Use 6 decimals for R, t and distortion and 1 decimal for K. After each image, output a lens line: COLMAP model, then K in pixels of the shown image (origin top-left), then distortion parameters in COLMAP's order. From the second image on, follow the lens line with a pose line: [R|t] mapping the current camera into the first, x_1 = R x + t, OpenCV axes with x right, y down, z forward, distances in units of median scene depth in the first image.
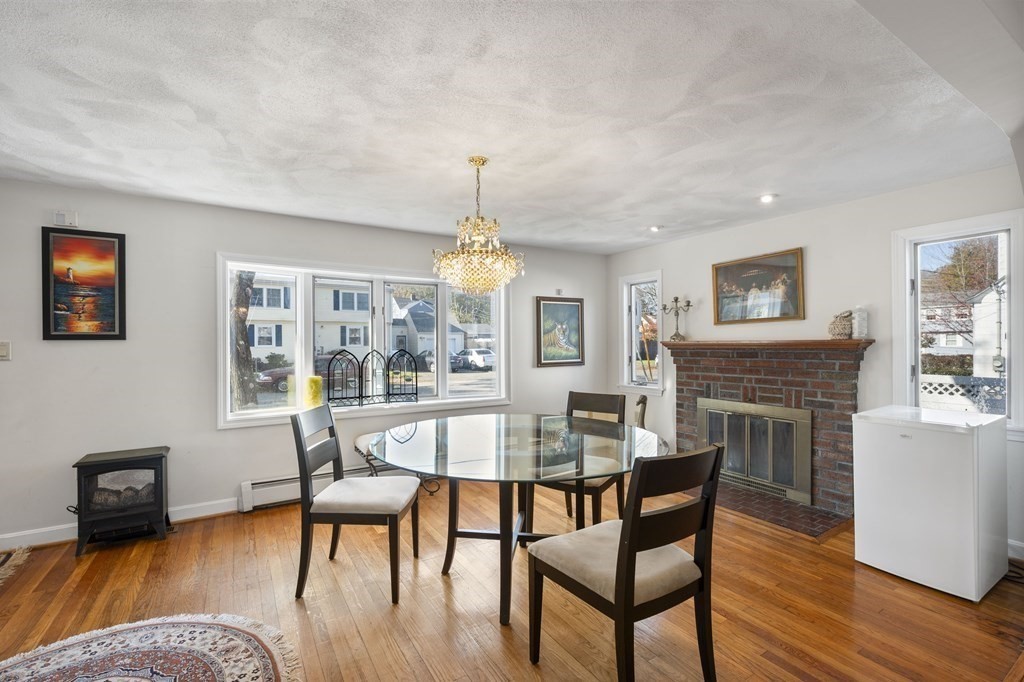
lens RADIAL K [[458.5, 0, 513.6], [0, 458.5, 346.4], [0, 0, 1]] dist [0.002052, 0.000168]
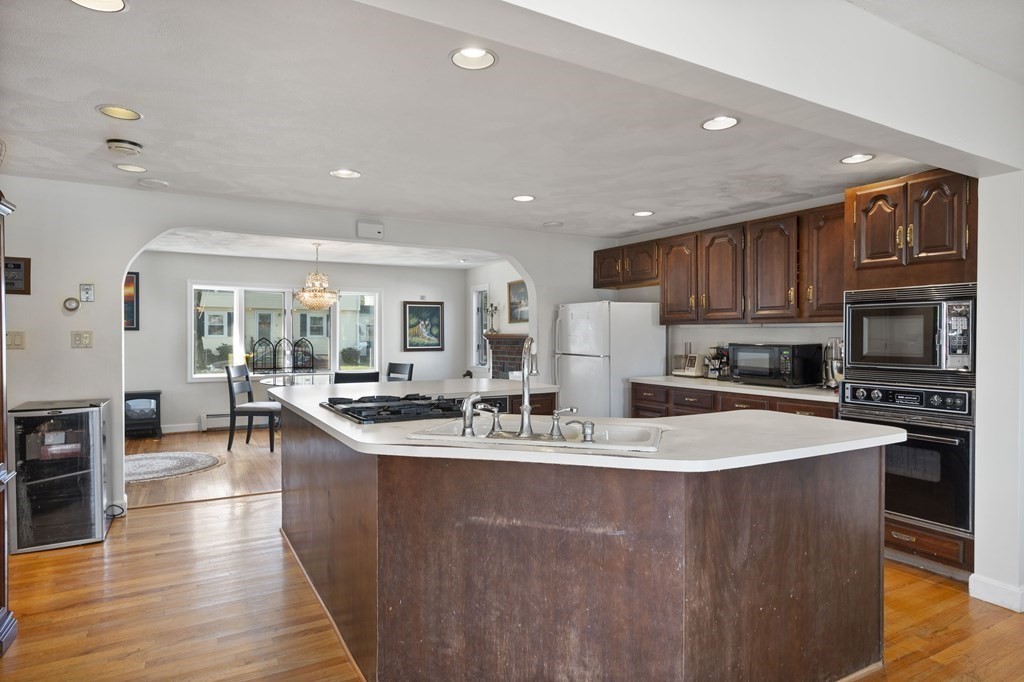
lens RADIAL K [[587.4, 0, 508.7], [0, 587.4, 342.1], [0, 0, 1]] dist [0.000253, 0.000967]
pose [[0.999350, 0.009096, -0.034885, 0.437228], [-0.008902, 0.999944, 0.005721, 0.003548], [0.034935, -0.005406, 0.999375, -0.797684]]
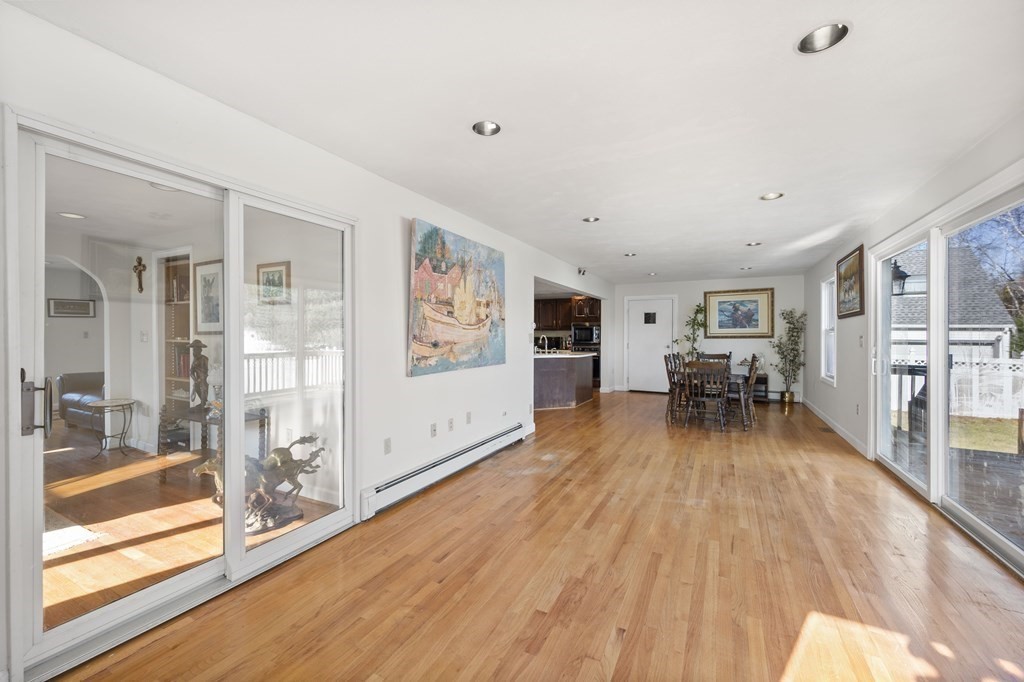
lens RADIAL K [[403.2, 0, 516.4], [0, 403.2, 337.4], [0, 0, 1]] dist [-0.000455, -0.000119]
pose [[0.851994, 0.006988, 0.523504, -0.374625], [-0.006053, 0.999976, -0.003496, 0.017152], [-0.523516, -0.000190, 0.852016, -1.527659]]
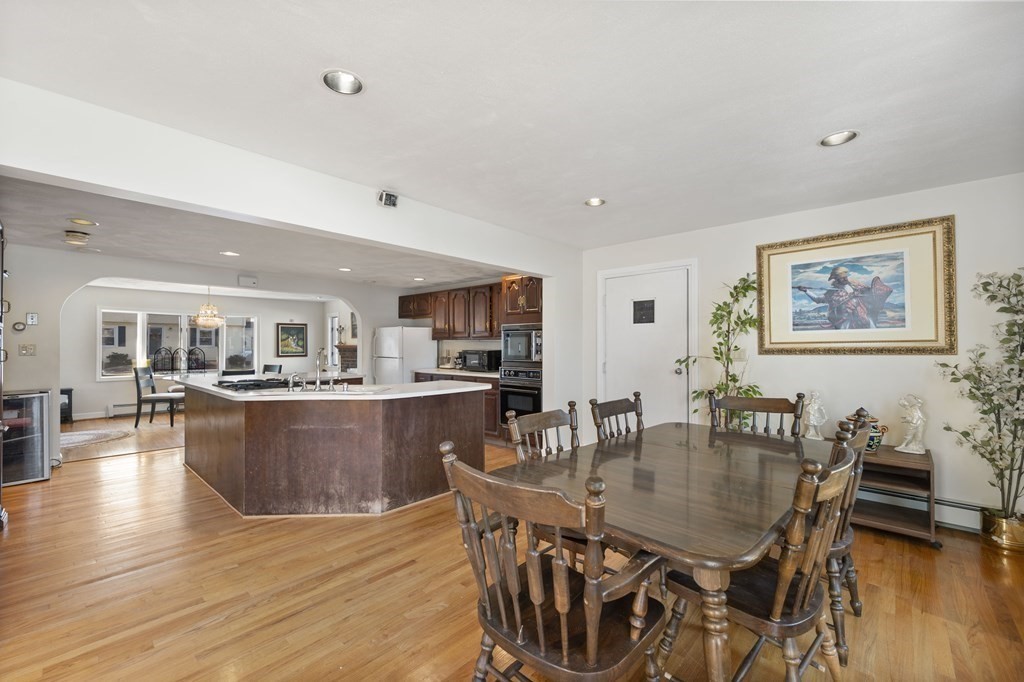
lens RADIAL K [[419.7, 0, 508.5], [0, 419.7, 342.8], [0, 0, 1]] dist [-0.003670, -0.000033]
pose [[0.962159, 0.007742, 0.272380, 0.541345], [-0.004102, 0.999895, -0.013931, 0.002987], [-0.272459, 0.012286, 0.962089, -1.106712]]
